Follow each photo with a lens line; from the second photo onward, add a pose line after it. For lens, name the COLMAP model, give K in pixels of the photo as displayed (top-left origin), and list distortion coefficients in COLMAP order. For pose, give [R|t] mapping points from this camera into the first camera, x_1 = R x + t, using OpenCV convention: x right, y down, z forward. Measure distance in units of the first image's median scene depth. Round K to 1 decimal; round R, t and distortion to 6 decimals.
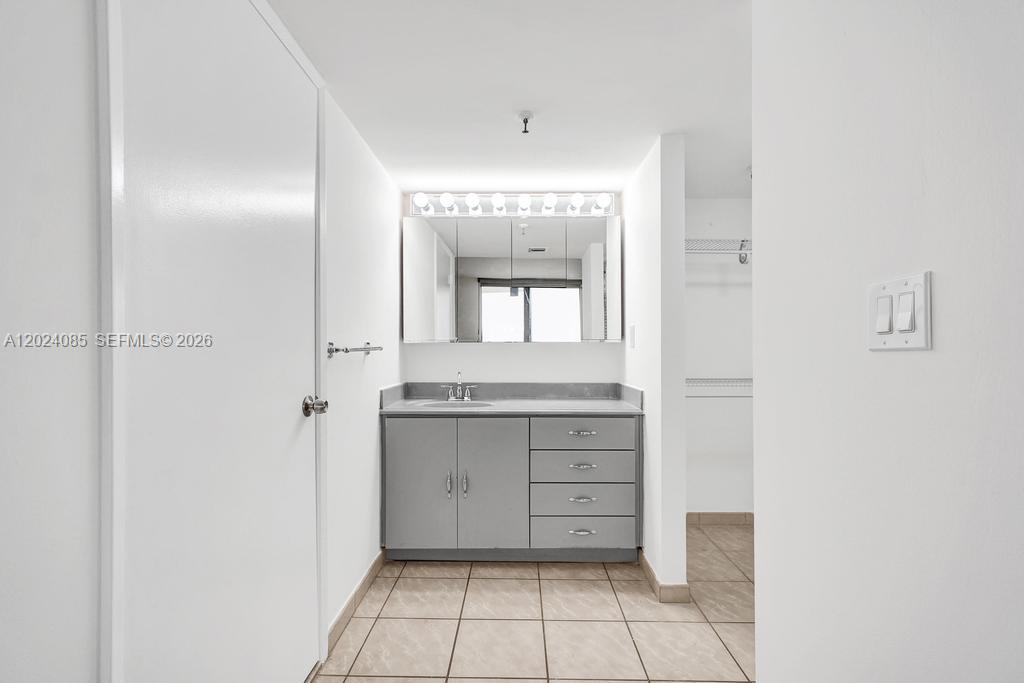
lens RADIAL K [[463.9, 0, 514.9], [0, 463.9, 342.3], [0, 0, 1]] dist [-0.002539, 0.004026]
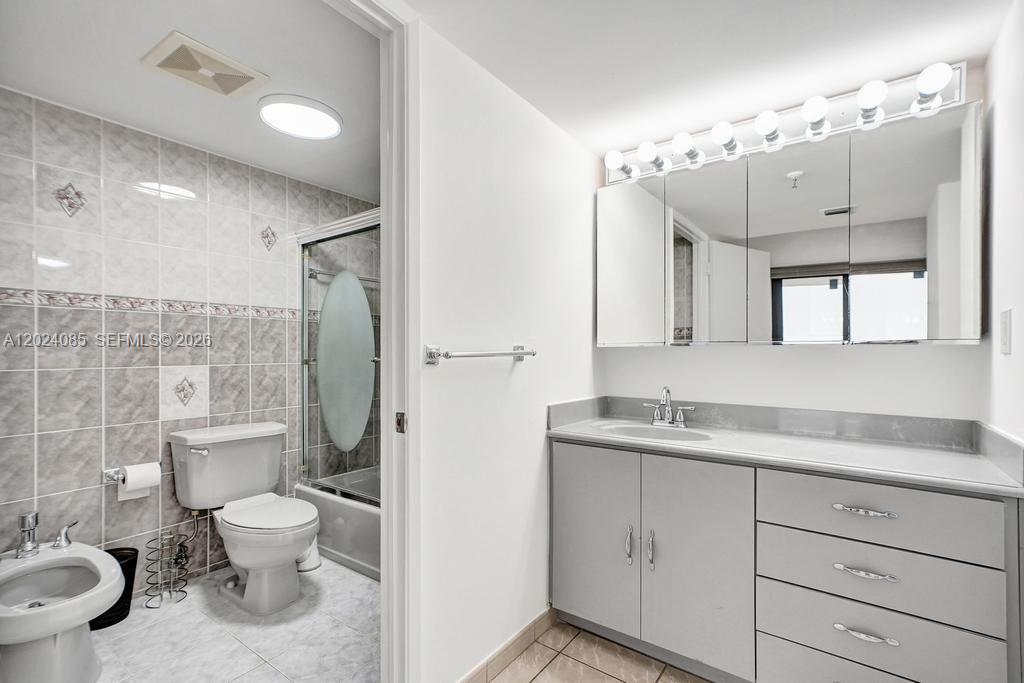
lens RADIAL K [[459.1, 0, 525.5], [0, 459.1, 353.8], [0, 0, 1]] dist [0.002939, 0.000840]
pose [[0.814722, 0.004255, -0.579837, 0.133413], [0.002462, 0.999939, 0.010798, 0.005317], [0.579847, -0.010225, 0.814661, 0.333207]]
